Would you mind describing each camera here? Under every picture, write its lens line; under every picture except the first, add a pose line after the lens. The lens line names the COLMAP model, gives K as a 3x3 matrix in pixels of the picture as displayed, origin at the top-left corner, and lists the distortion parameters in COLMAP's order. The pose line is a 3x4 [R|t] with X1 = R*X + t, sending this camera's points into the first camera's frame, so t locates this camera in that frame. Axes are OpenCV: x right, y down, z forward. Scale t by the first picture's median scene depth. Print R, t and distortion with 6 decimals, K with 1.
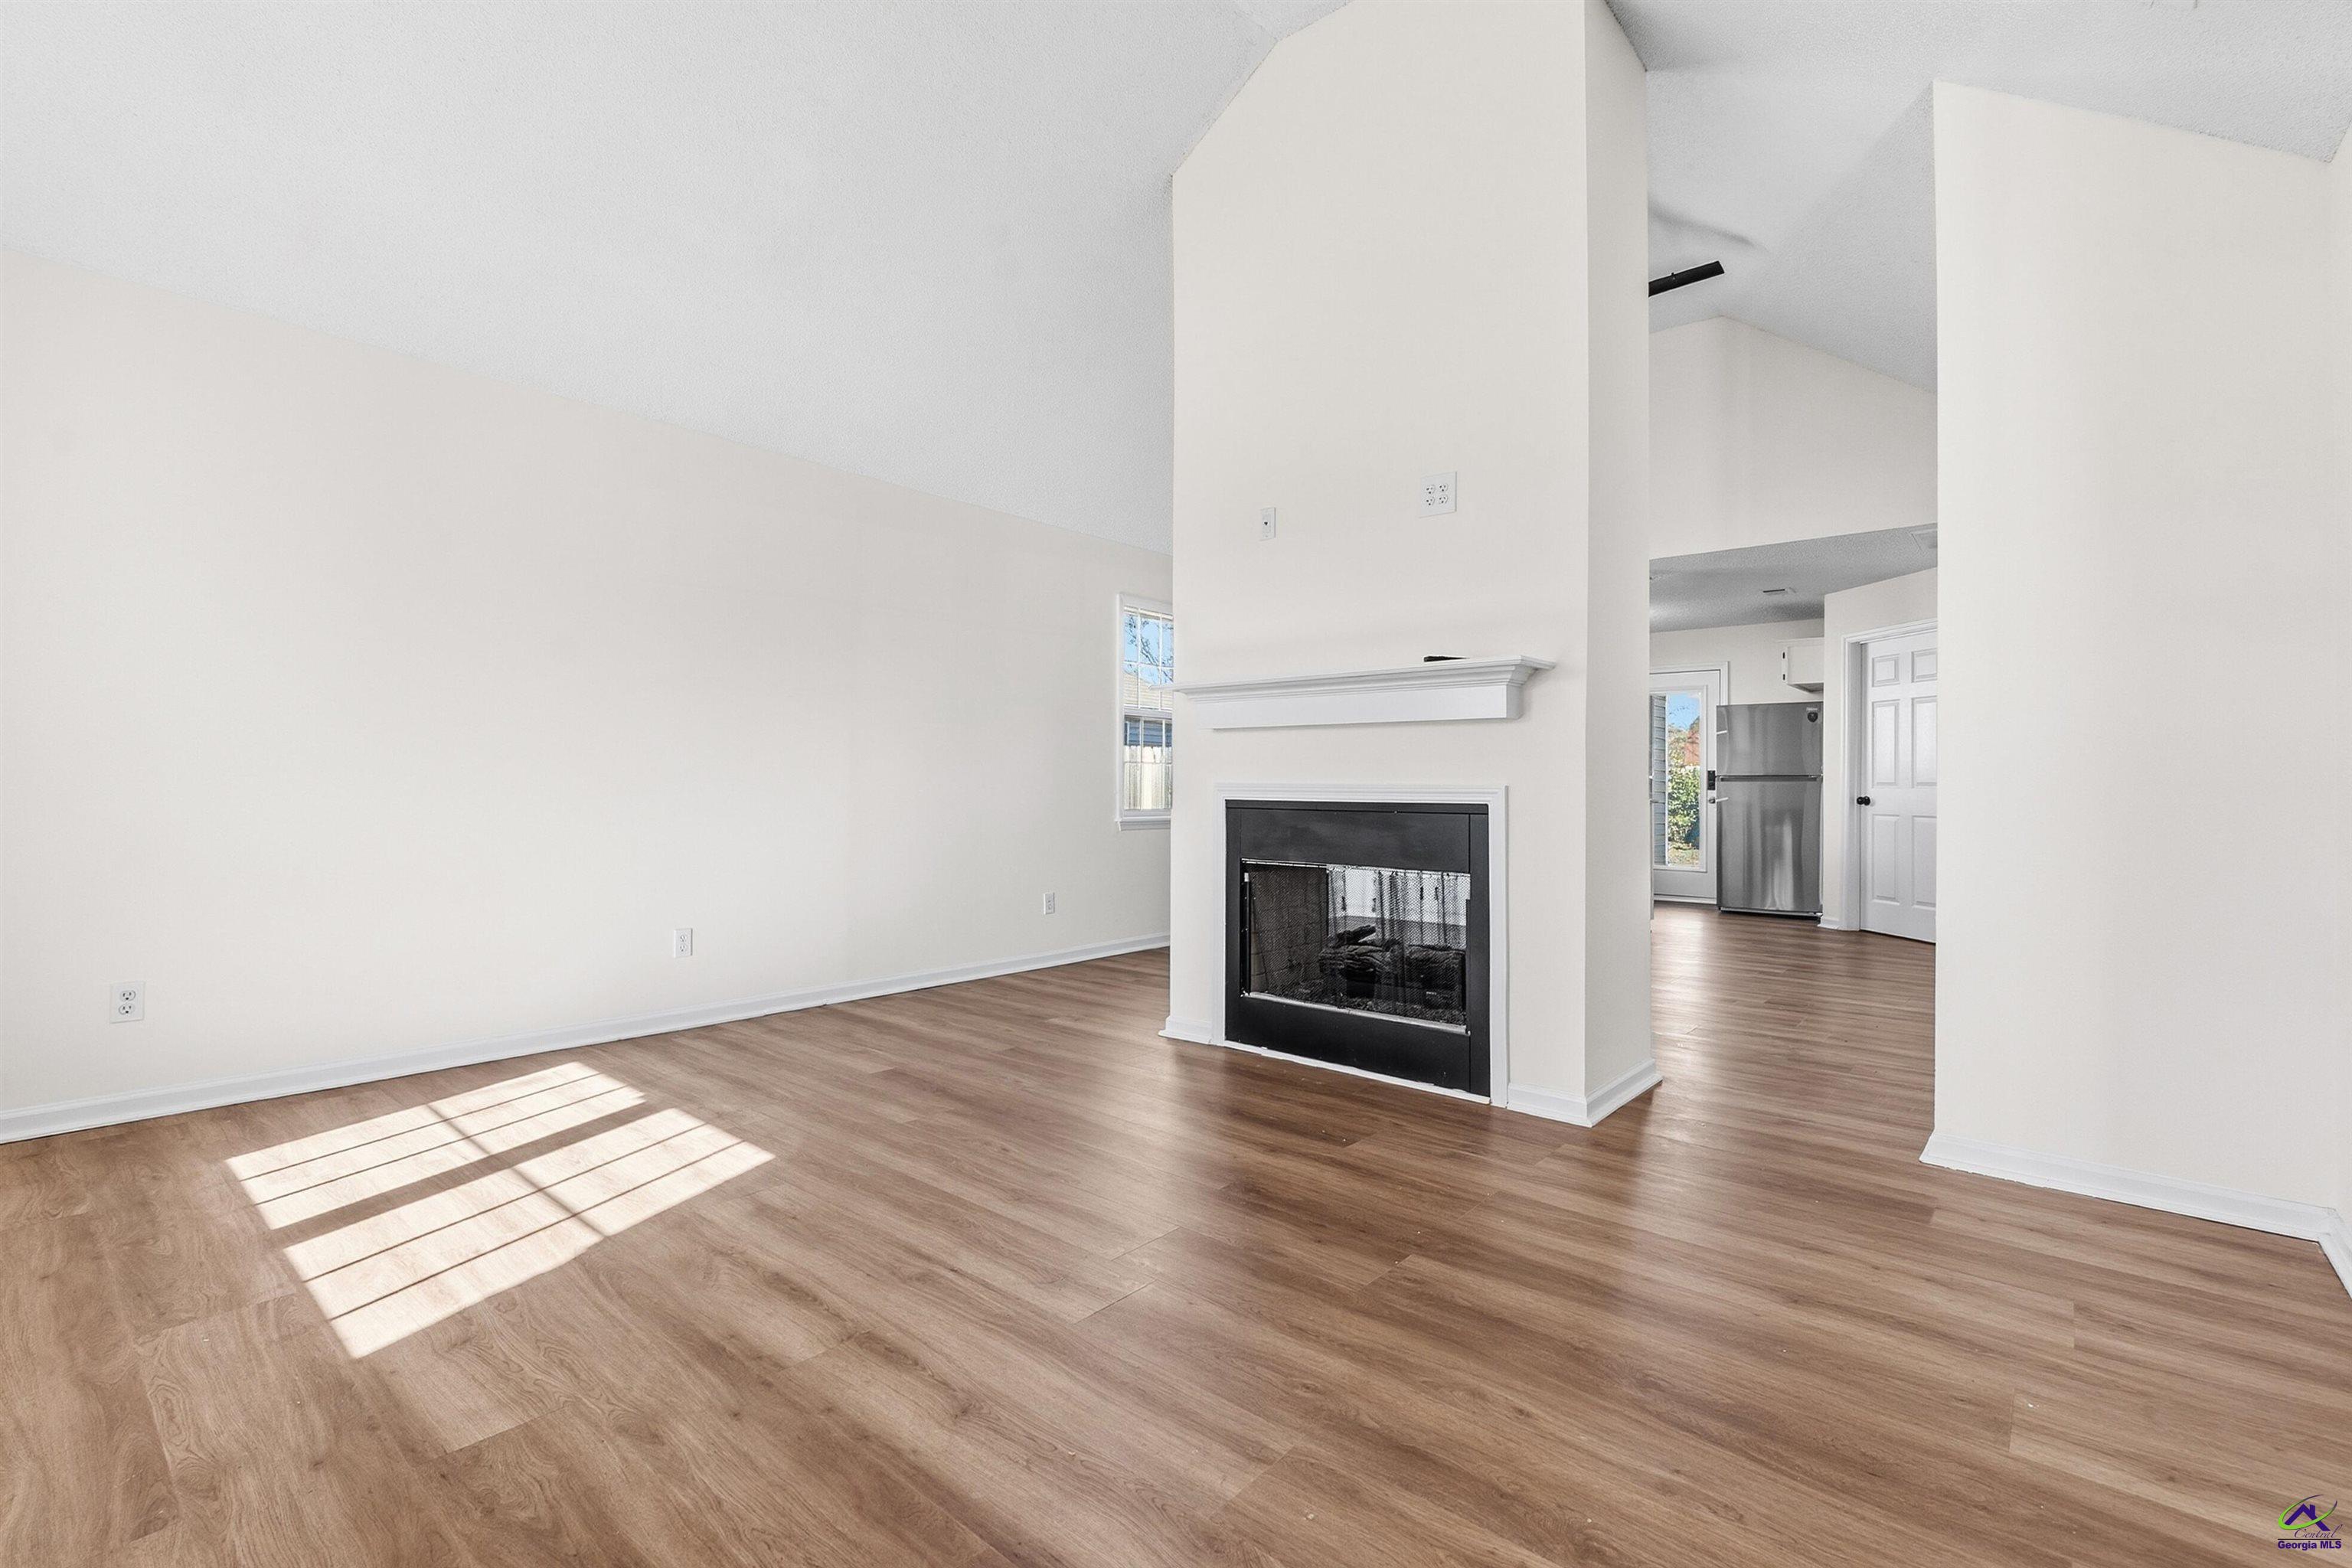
lens RADIAL K [[1017.4, 0, 1176.1], [0, 1017.4, 769.4], [0, 0, 1]] dist [0.000989, 0.000009]
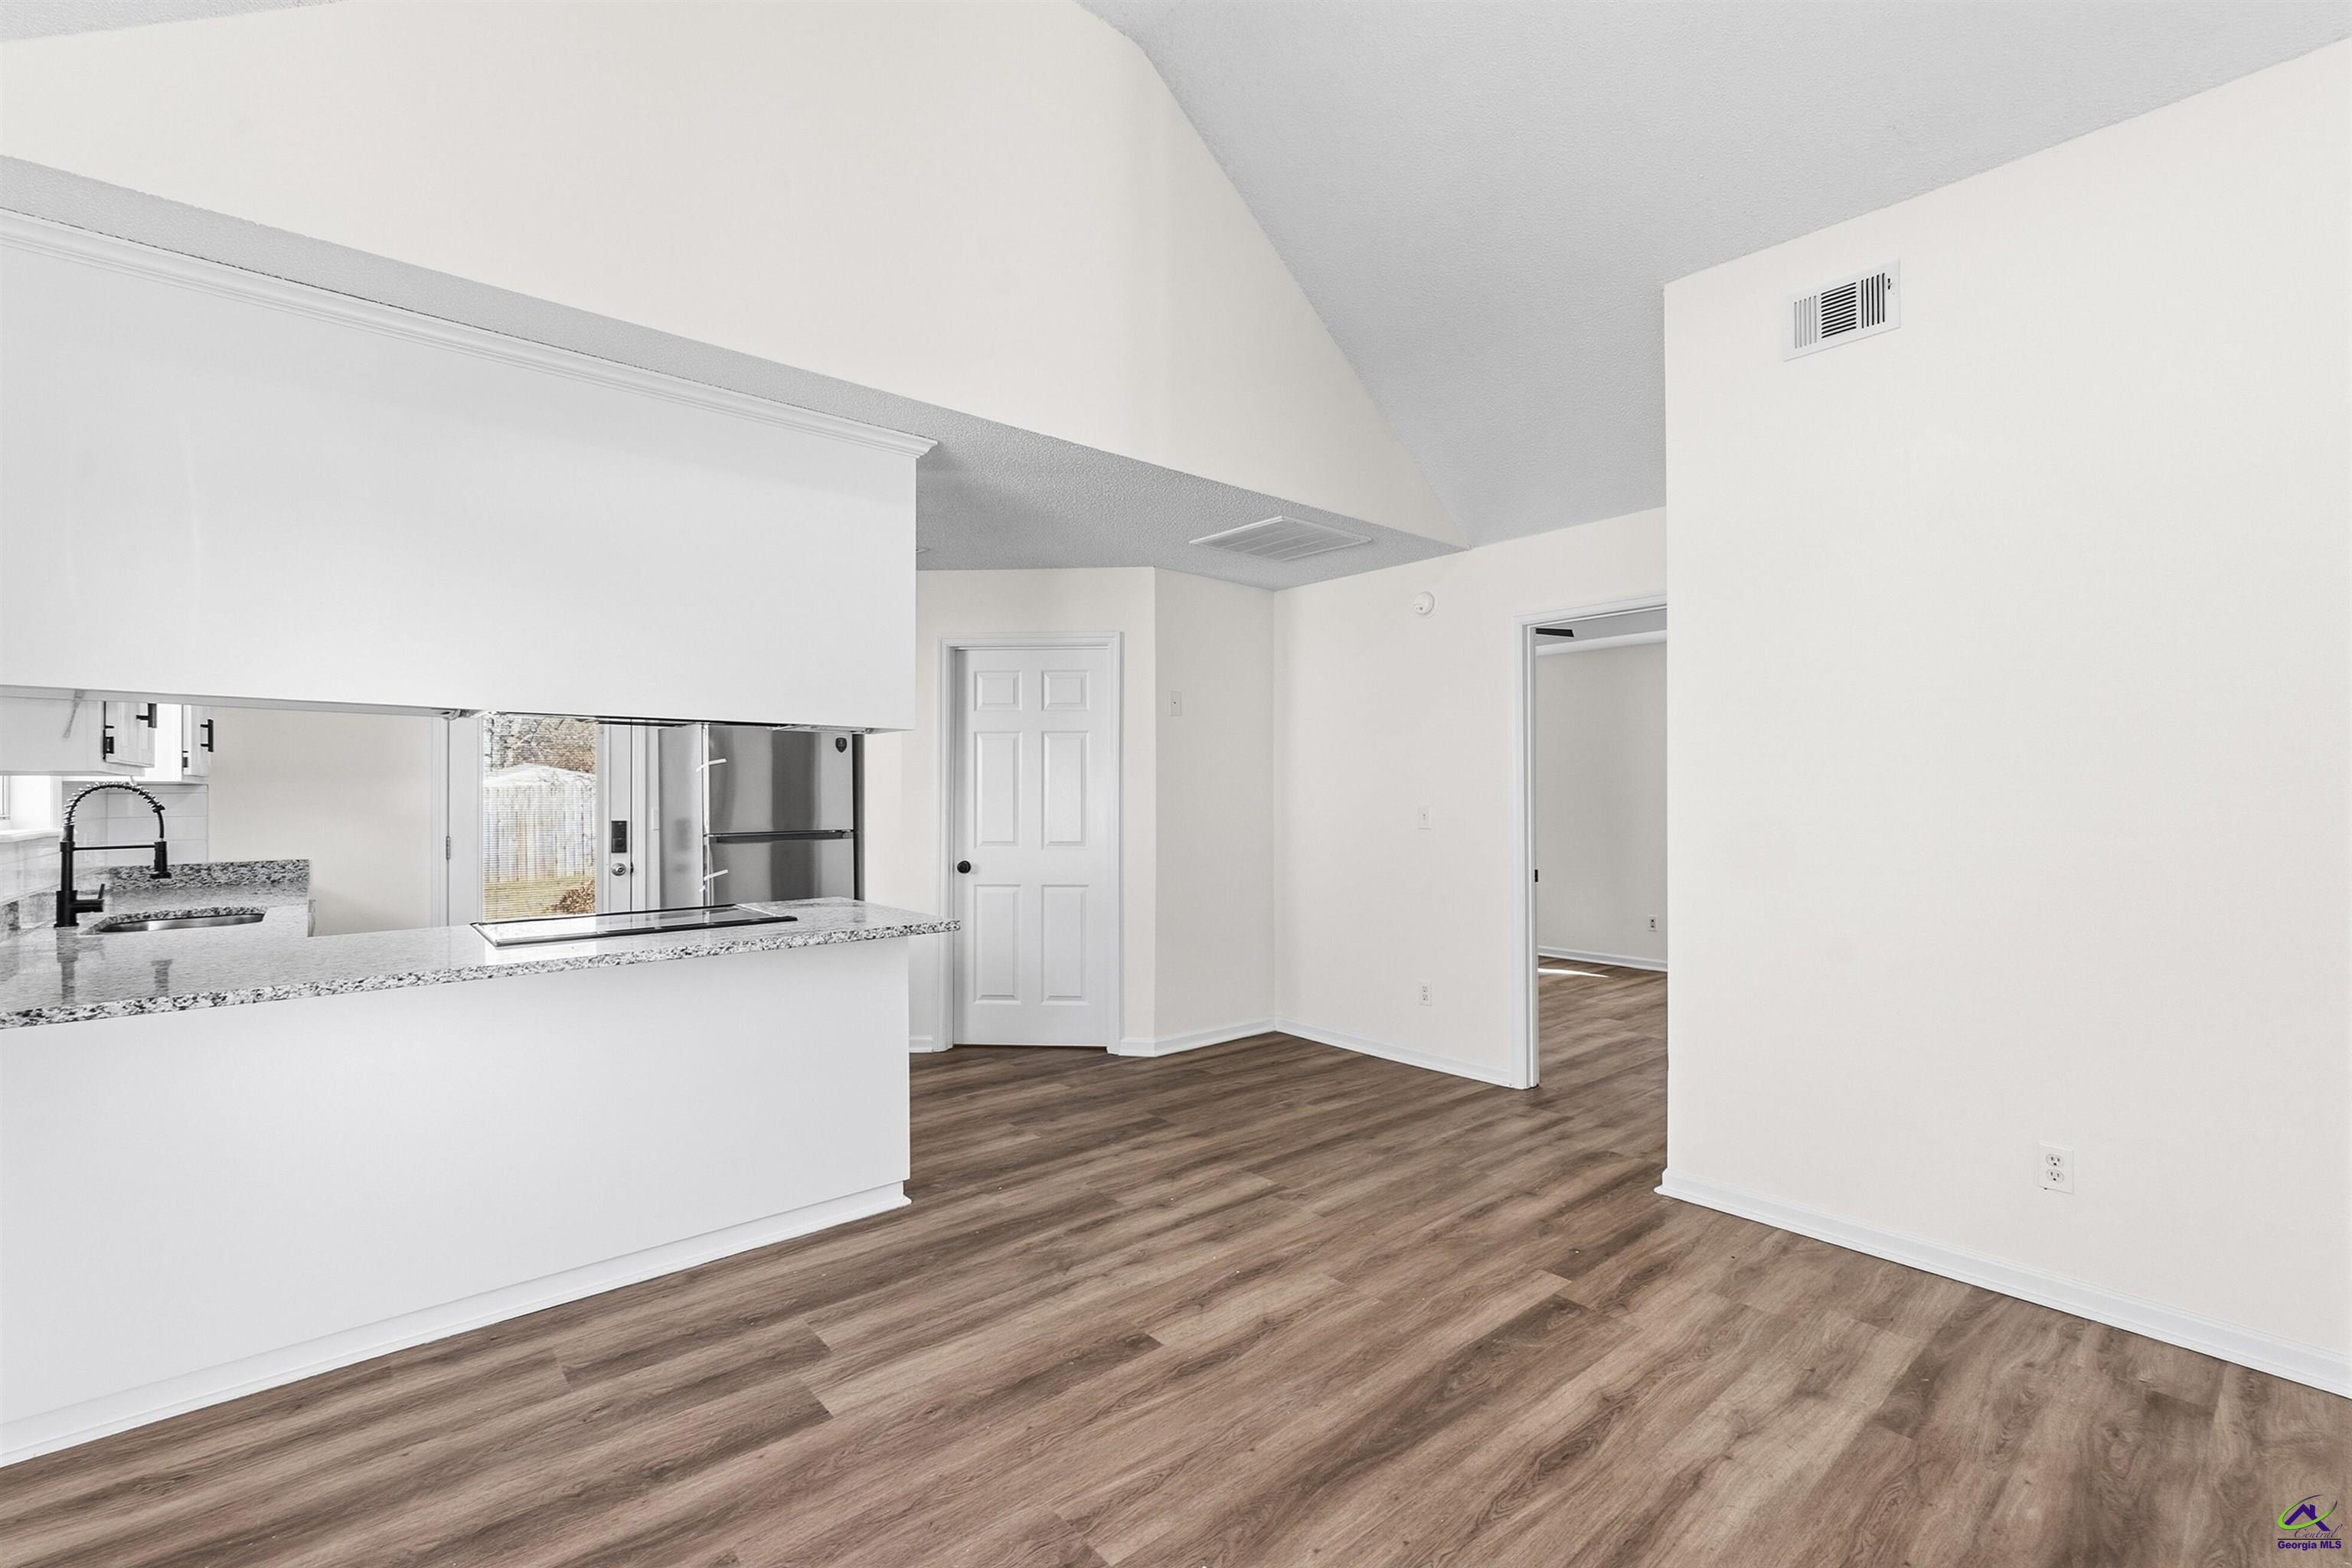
lens RADIAL K [[1017.4, 0, 1168.3], [0, 1017.4, 784.3], [0, 0, 1]] dist [0.000989, 0.000009]
pose [[0.139455, 0.002574, 0.990225, -0.044082], [-0.013092, 0.999914, -0.000755, -0.055876], [-0.990142, -0.012859, 0.139477, 1.418001]]
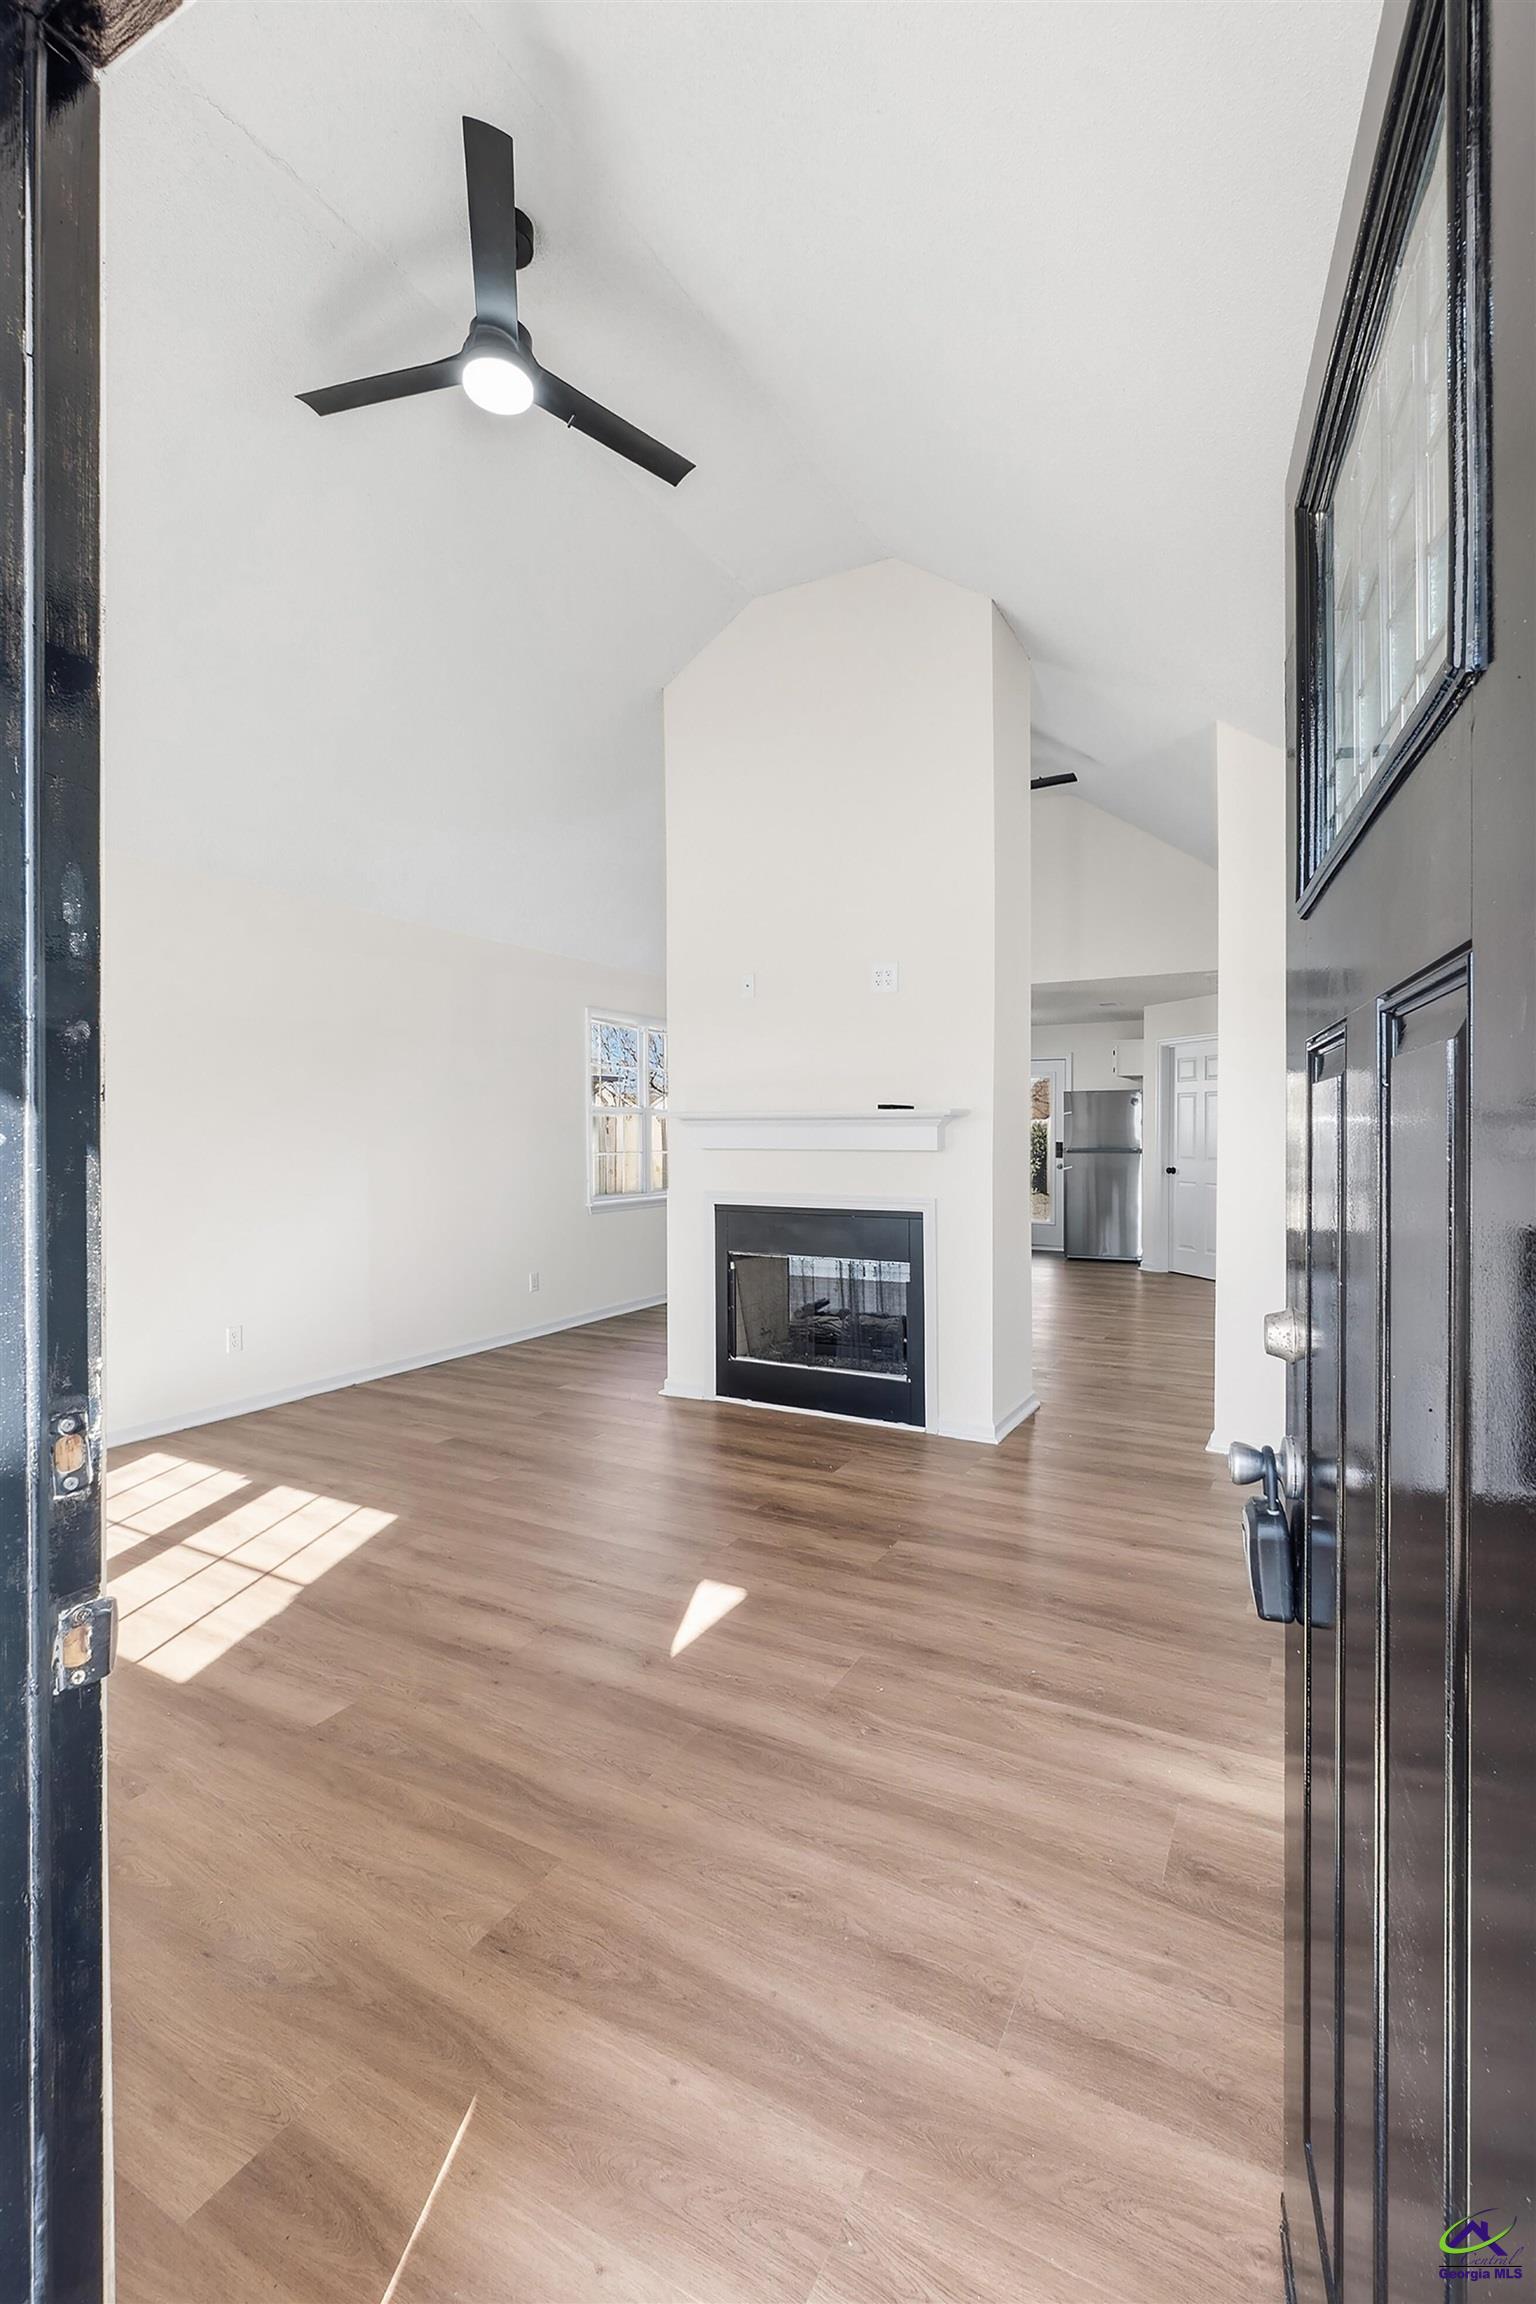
lens RADIAL K [[996.7, 0, 758.4], [0, 996.7, 1145.1], [0, 0, 1]] dist [0.000989, 0.000009]
pose [[0.979272, -0.013933, 0.202069, -0.157423], [0.006901, 0.999347, 0.035463, -0.093390], [-0.202431, -0.033334, 0.978729, -0.222750]]
